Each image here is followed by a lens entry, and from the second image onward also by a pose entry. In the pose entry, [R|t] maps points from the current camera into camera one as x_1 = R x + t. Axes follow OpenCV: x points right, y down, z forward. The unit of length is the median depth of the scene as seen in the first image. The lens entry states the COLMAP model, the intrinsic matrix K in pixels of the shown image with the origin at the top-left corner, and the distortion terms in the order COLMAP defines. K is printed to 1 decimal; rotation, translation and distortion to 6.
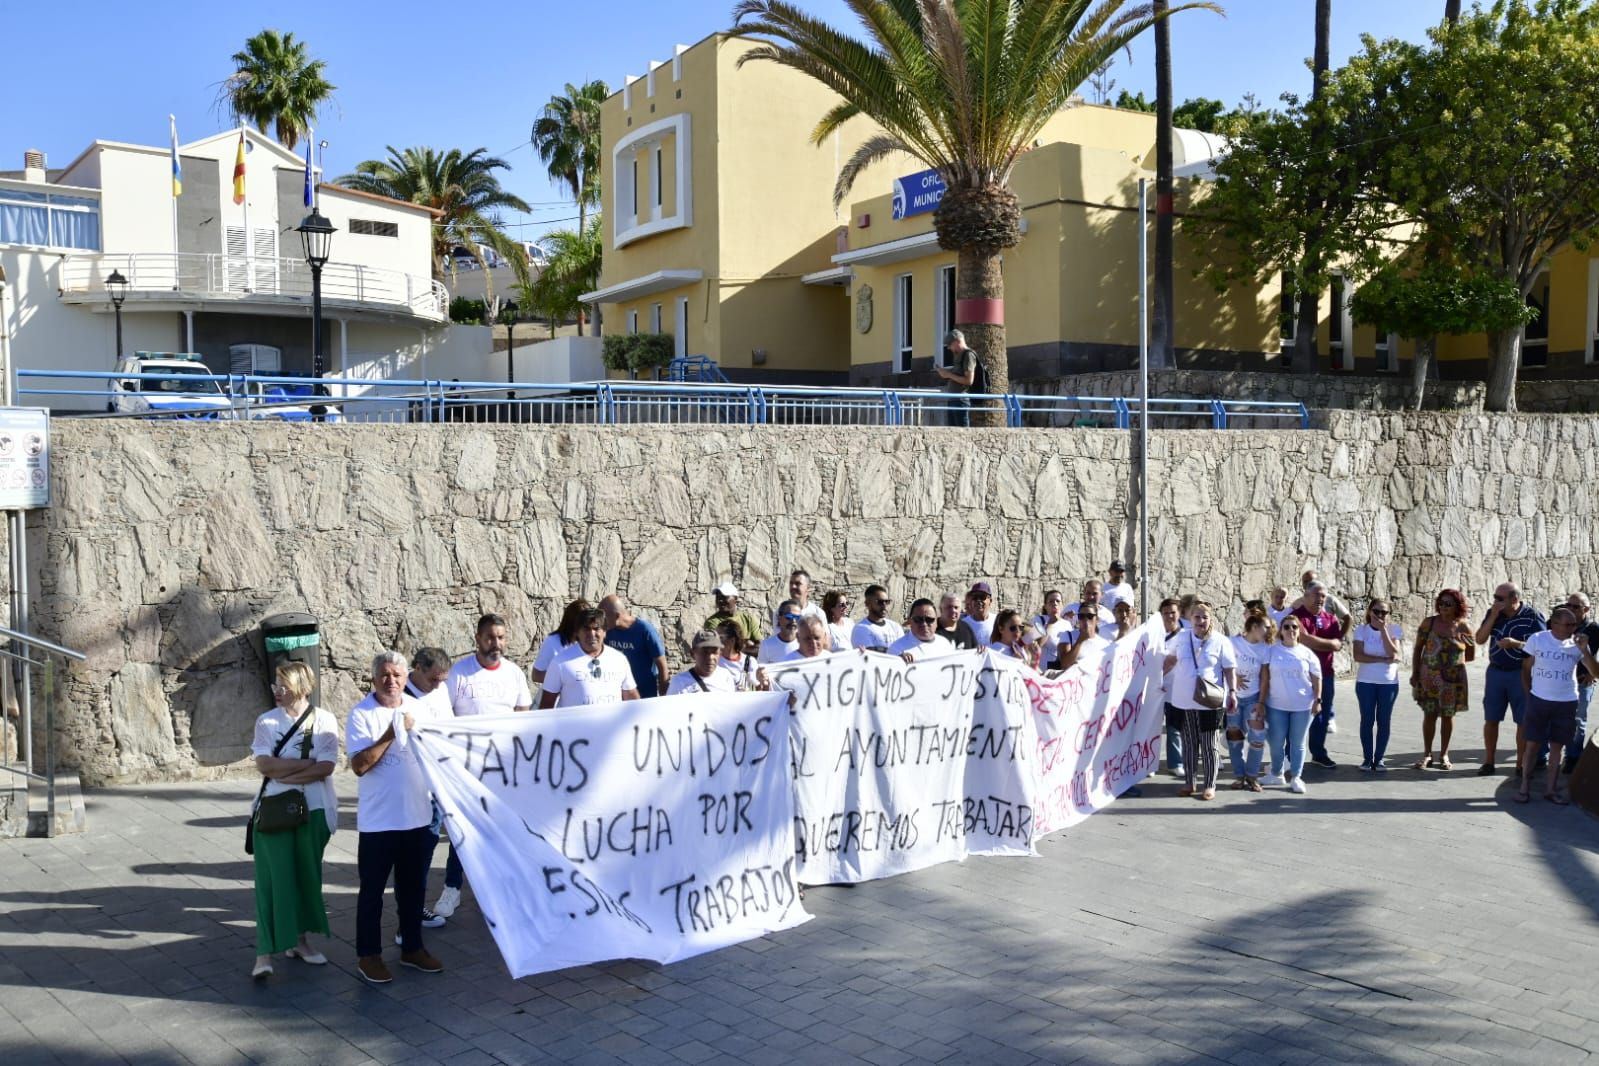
lens RADIAL K [[1393.3, 0, 800.1], [0, 1393.3, 525.7], [0, 0, 1]] dist [-0.070658, 0.188341]
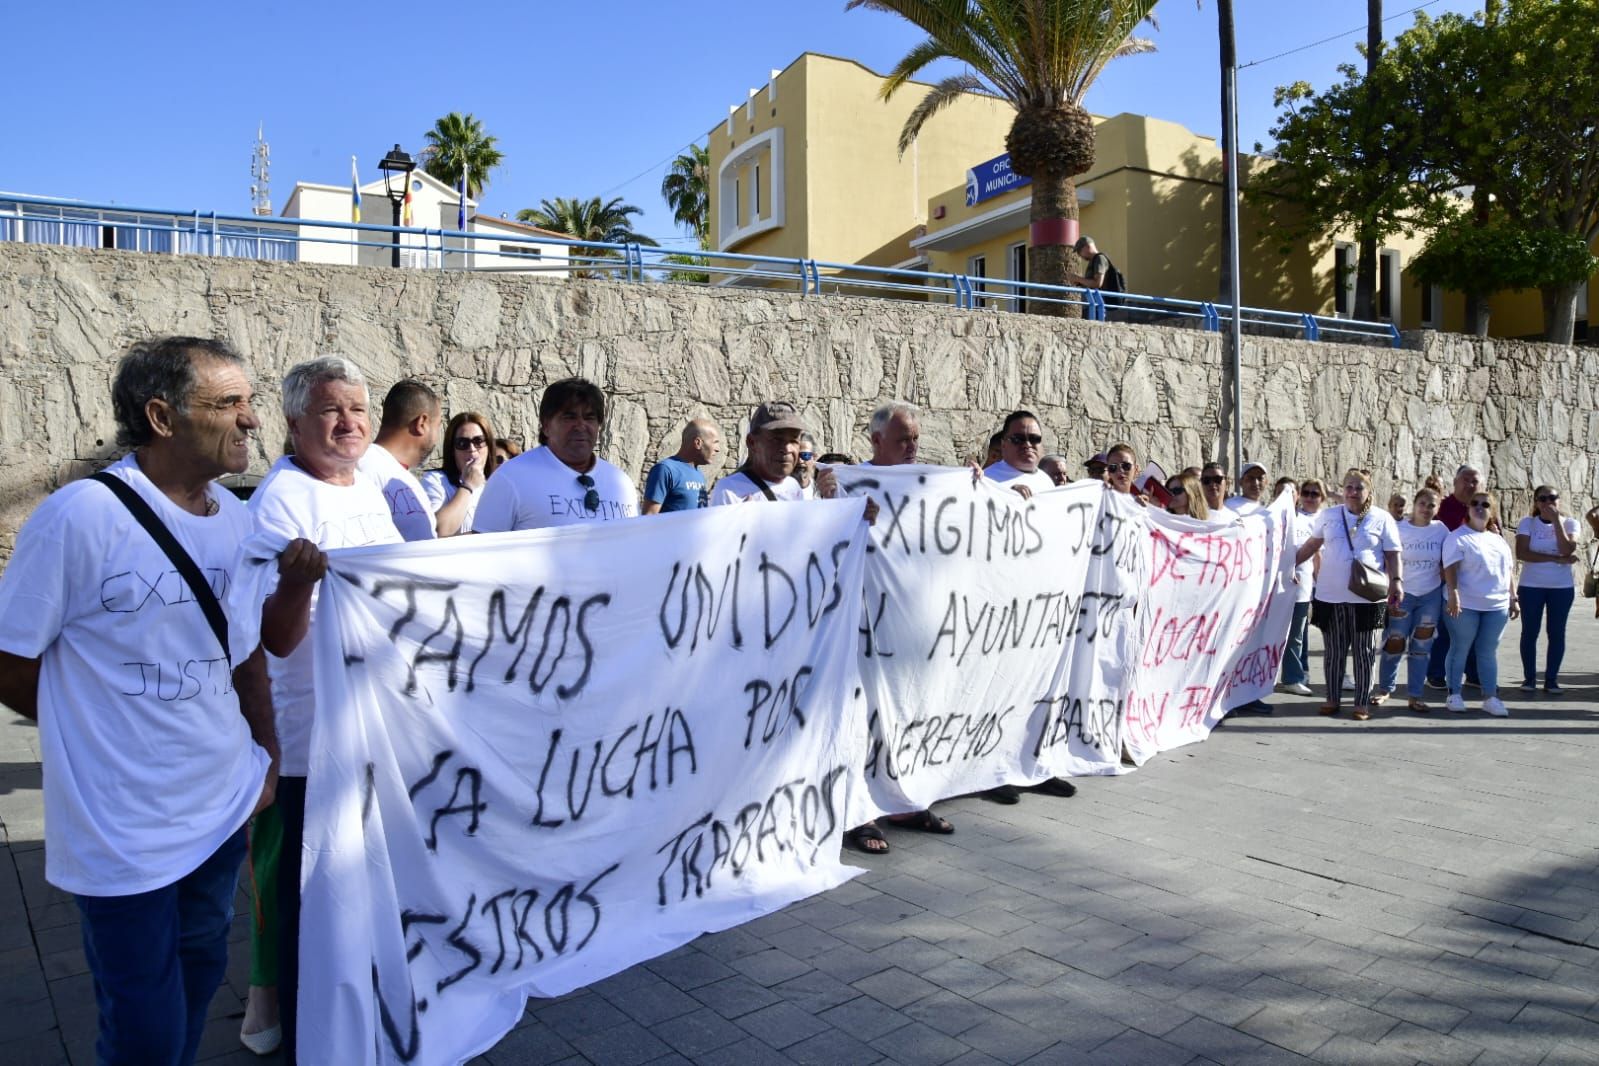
lens RADIAL K [[1096.7, 0, 792.8], [0, 1096.7, 528.5], [0, 0, 1]] dist [-0.137253, 0.097401]
pose [[0.995650, 0.003985, -0.093091, 0.022366], [-0.005276, 0.999893, -0.013622, 0.078795], [0.093027, 0.014054, 0.995564, 0.289692]]
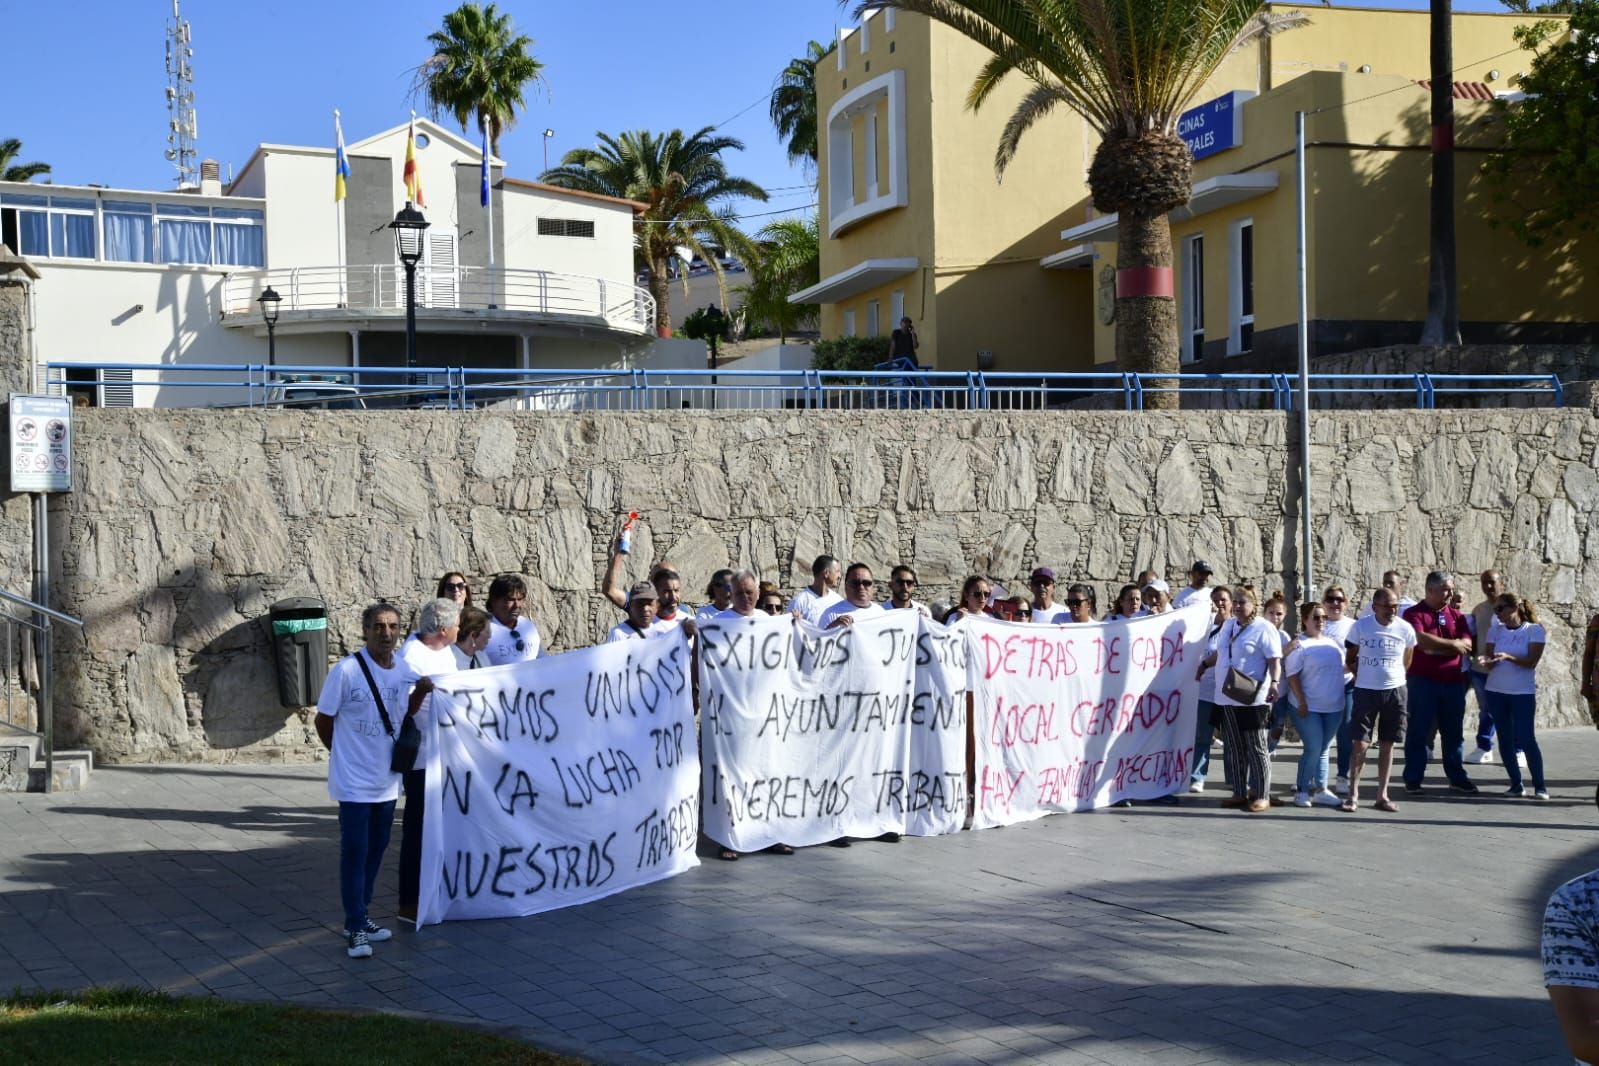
lens RADIAL K [[1852.6, 0, 799.5], [0, 1852.6, 533.0], [0, 0, 1]] dist [0.024484, 0.404115]
pose [[0.974159, -0.013345, -0.225467, 0.221966], [0.003531, 0.999031, -0.043874, 0.058587], [0.225834, 0.041944, 0.973262, -0.178330]]
